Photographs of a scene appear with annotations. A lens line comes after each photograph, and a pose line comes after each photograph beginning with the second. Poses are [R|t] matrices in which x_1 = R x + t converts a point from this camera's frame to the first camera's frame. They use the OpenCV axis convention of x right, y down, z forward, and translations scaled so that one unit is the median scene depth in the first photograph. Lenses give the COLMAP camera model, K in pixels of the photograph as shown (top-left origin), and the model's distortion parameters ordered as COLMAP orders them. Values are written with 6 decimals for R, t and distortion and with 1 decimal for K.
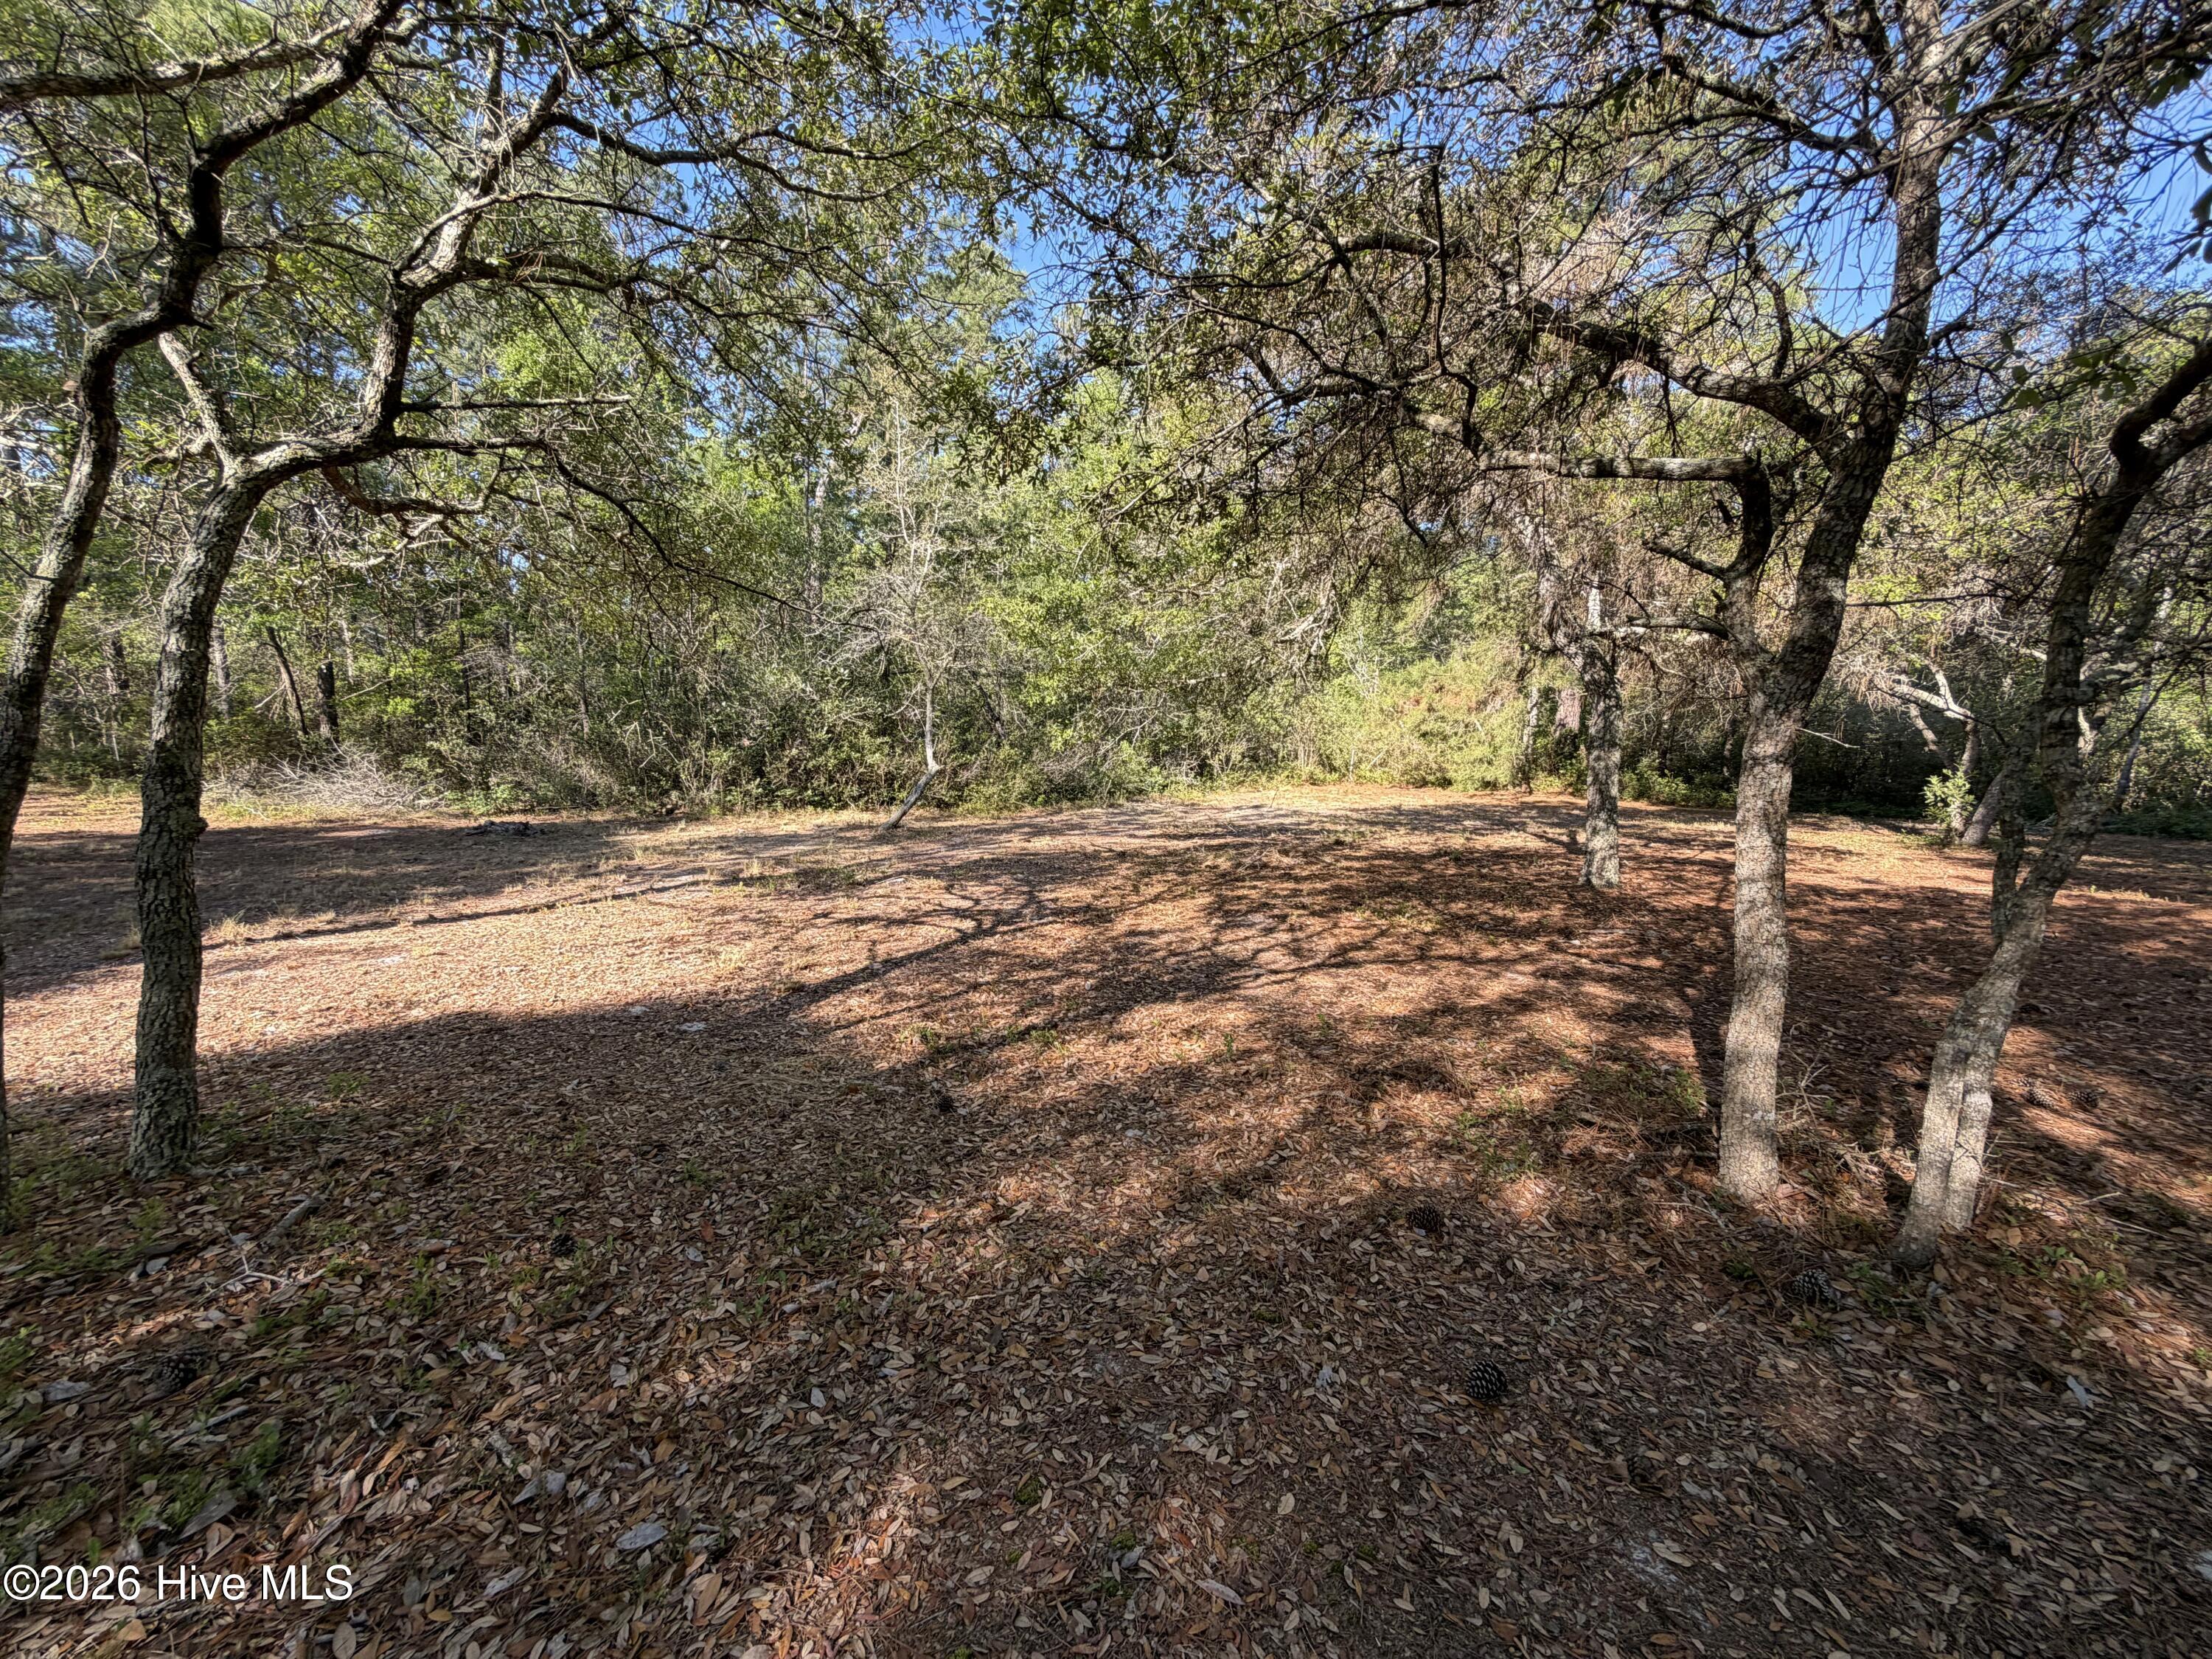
lens RADIAL K [[880.7, 0, 1098.7], [0, 880.7, 829.4], [0, 0, 1]] dist [0.000021, 0.000050]
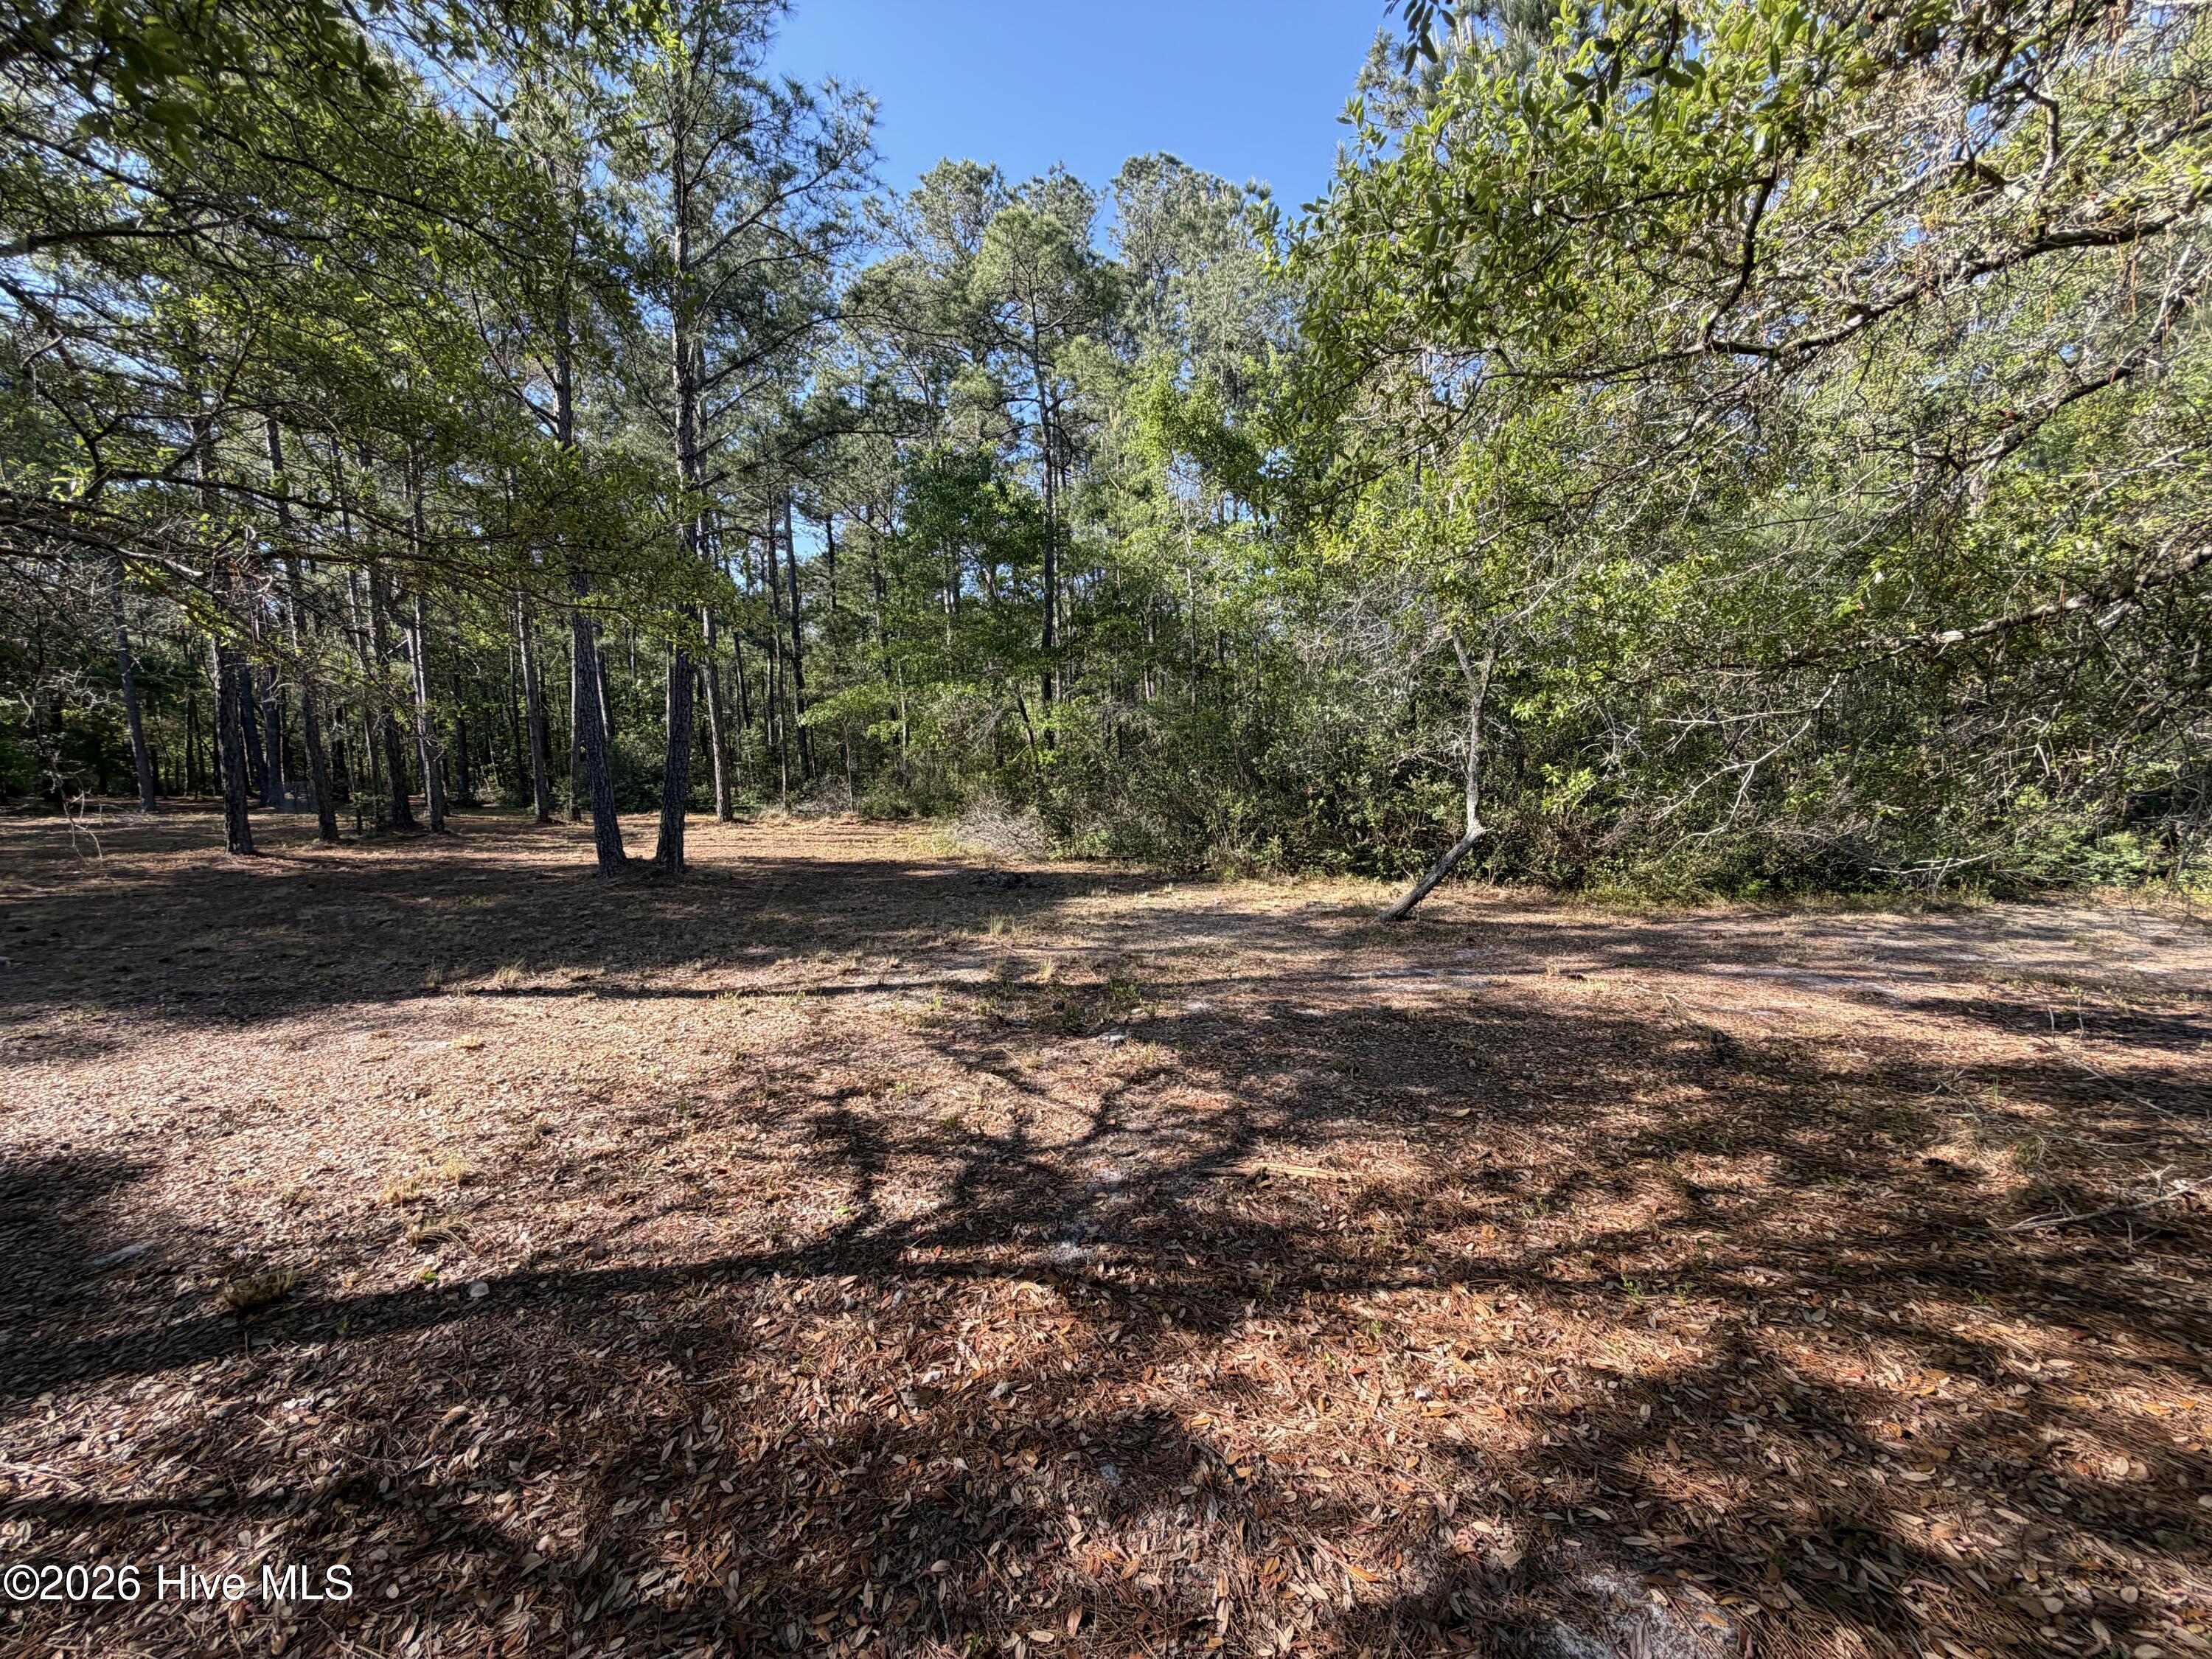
lens RADIAL K [[880.7, 0, 1102.1], [0, 880.7, 837.3], [0, 0, 1]] dist [0.000021, 0.000050]
pose [[0.637888, 0.040039, -0.769088, 0.250492], [-0.068313, 0.997653, -0.004722, -0.084631], [0.767093, 0.055550, 0.639126, 0.766556]]
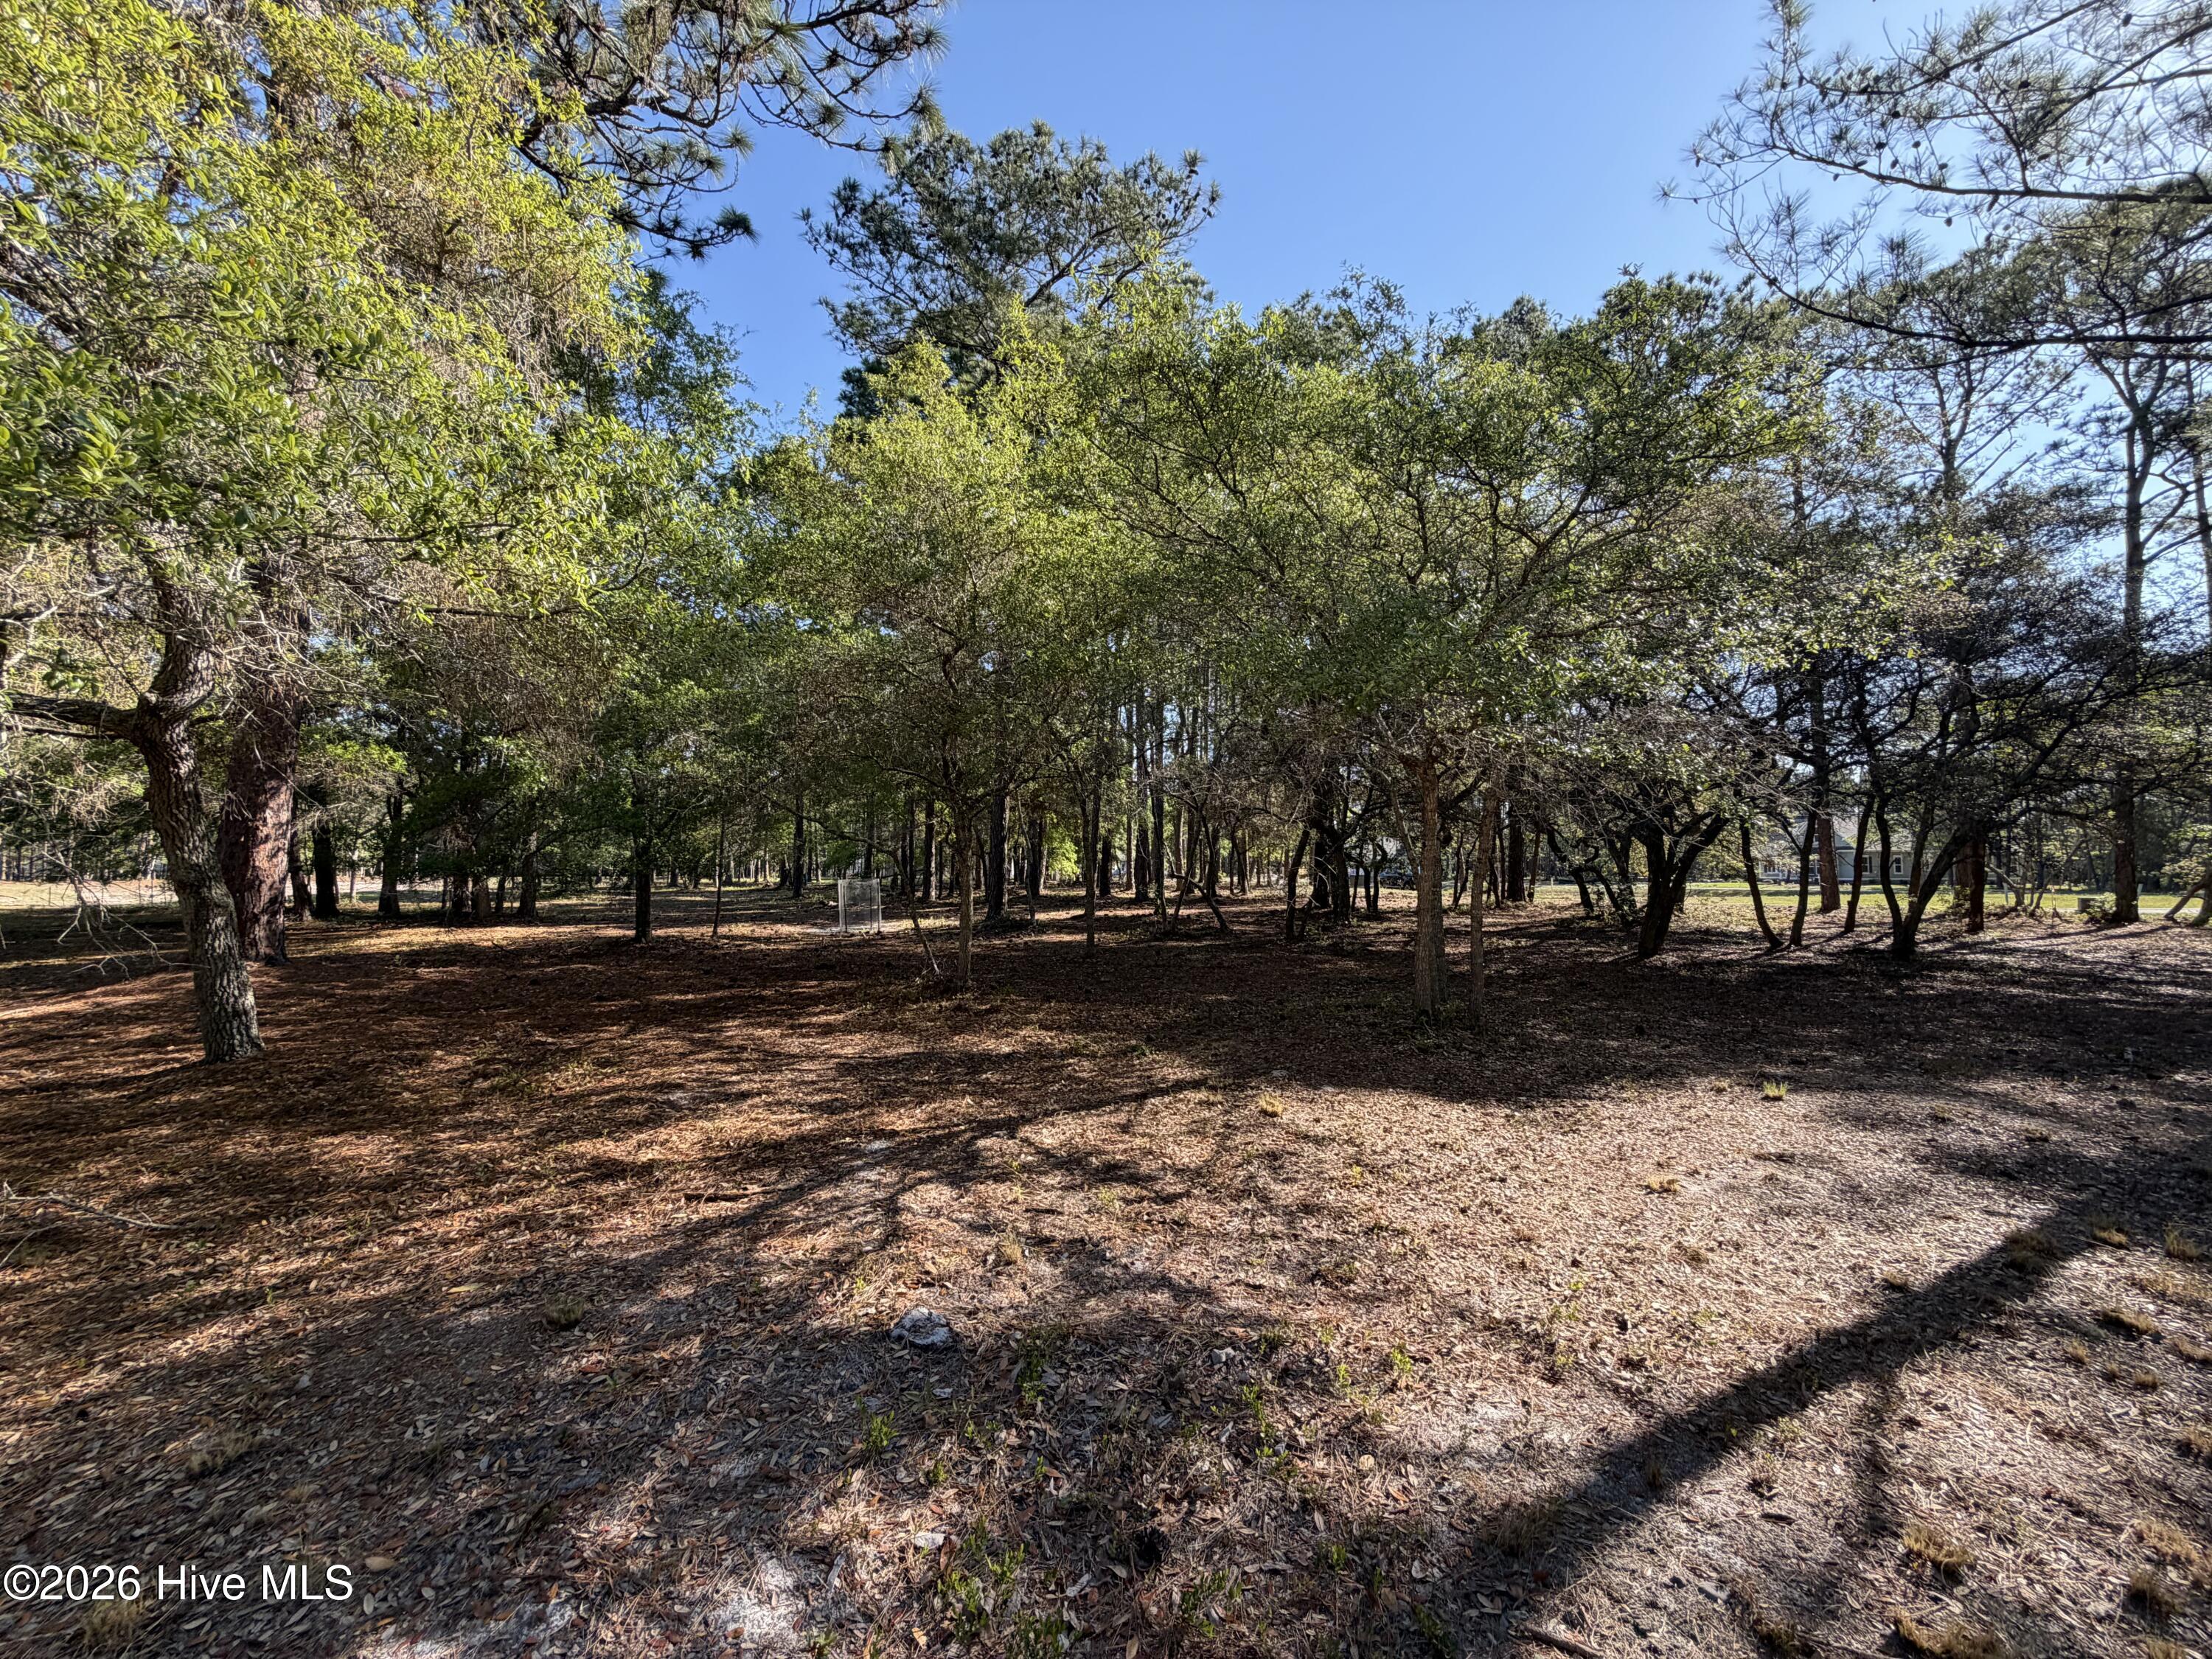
lens RADIAL K [[880.7, 0, 1098.2], [0, 880.7, 827.1], [0, 0, 1]] dist [0.000021, 0.000050]
pose [[-0.886904, -0.017996, 0.461603, -0.559606], [0.030952, 0.994681, 0.098248, -0.213758], [-0.460916, 0.101424, -0.881629, 1.560800]]
